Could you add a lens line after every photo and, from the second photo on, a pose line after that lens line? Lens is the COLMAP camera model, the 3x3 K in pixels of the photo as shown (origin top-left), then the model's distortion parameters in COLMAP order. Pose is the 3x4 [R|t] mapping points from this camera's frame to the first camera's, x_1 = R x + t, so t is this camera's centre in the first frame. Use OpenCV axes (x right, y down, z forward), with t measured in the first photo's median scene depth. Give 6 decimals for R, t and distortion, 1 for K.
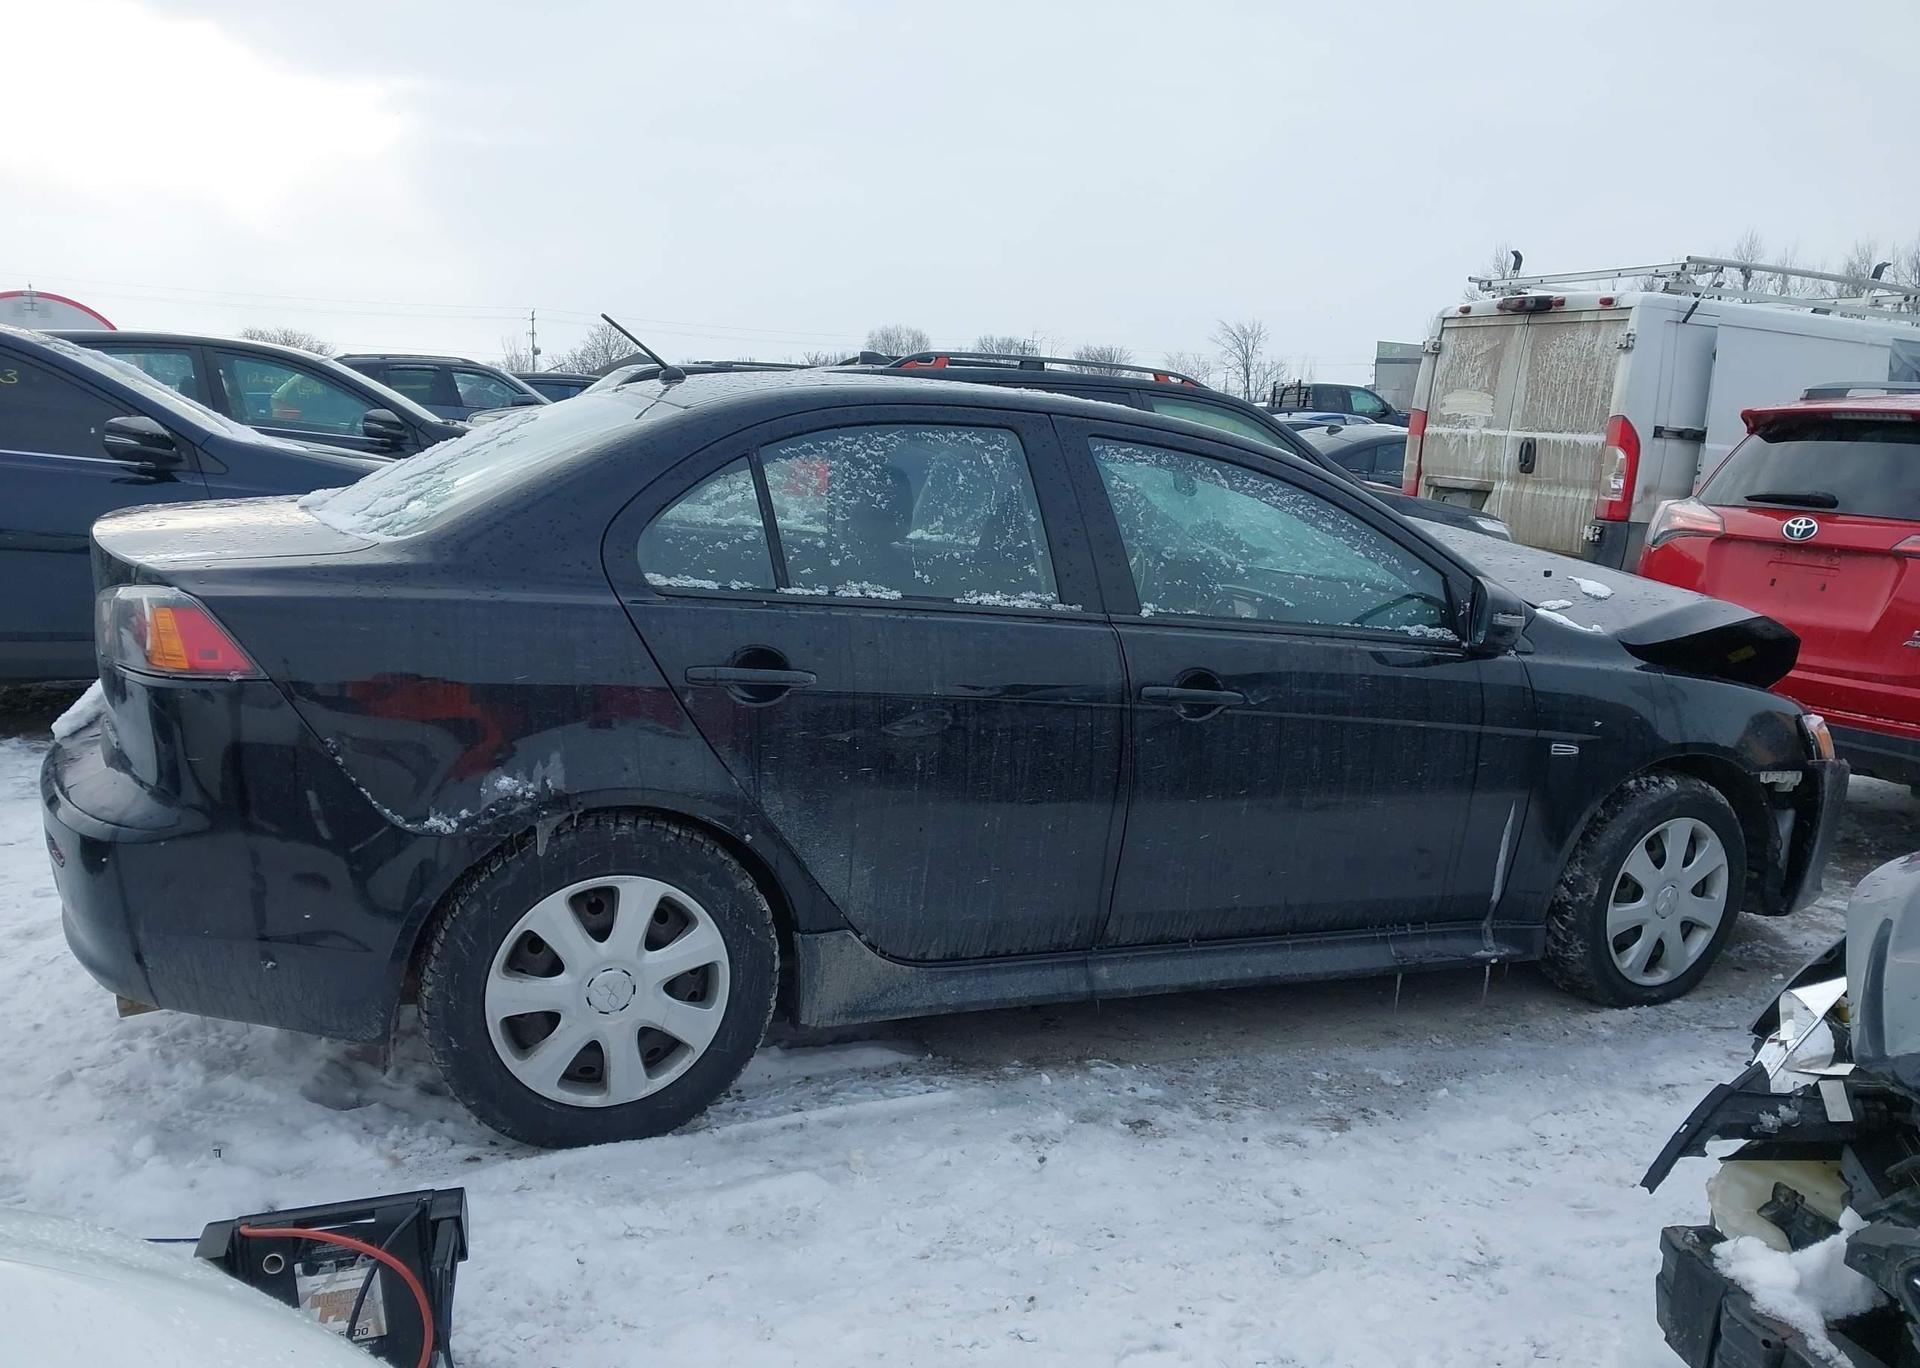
lens RADIAL K [[1501.7, 0, 962.1], [0, 1501.7, 735.4], [0, 0, 1]] dist [0.006268, 0.007012]
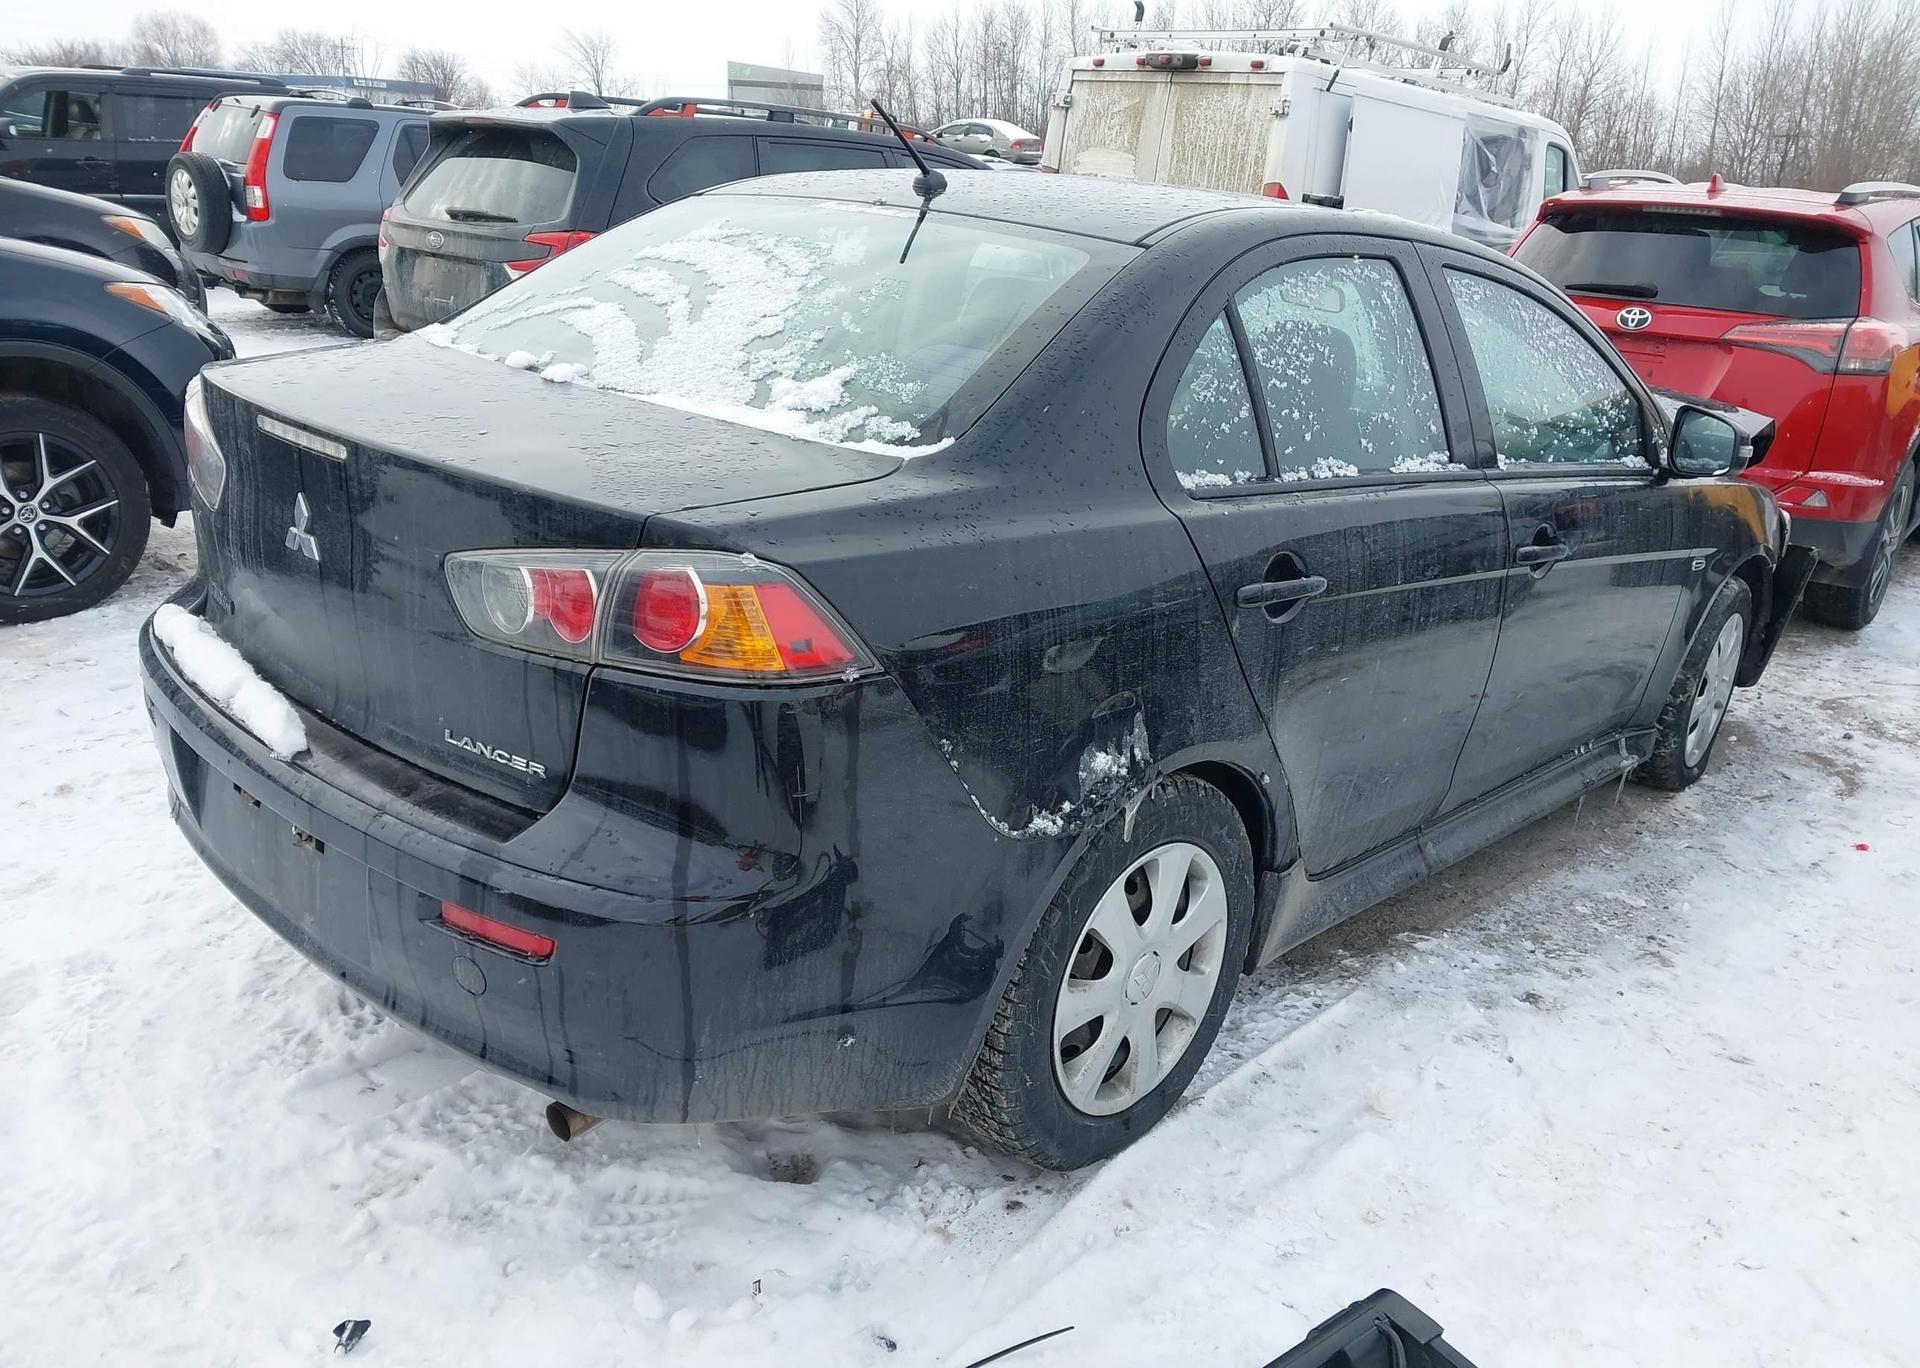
lens RADIAL K [[1495.8, 0, 853.4], [0, 1495.8, 721.5], [0, 0, 1]] dist [0.012694, -0.007376]
pose [[0.914636, -0.123026, 0.385104, -0.414459], [0.056459, 0.982108, 0.179653, -0.077861], [-0.400316, -0.142575, 0.905218, 0.200950]]
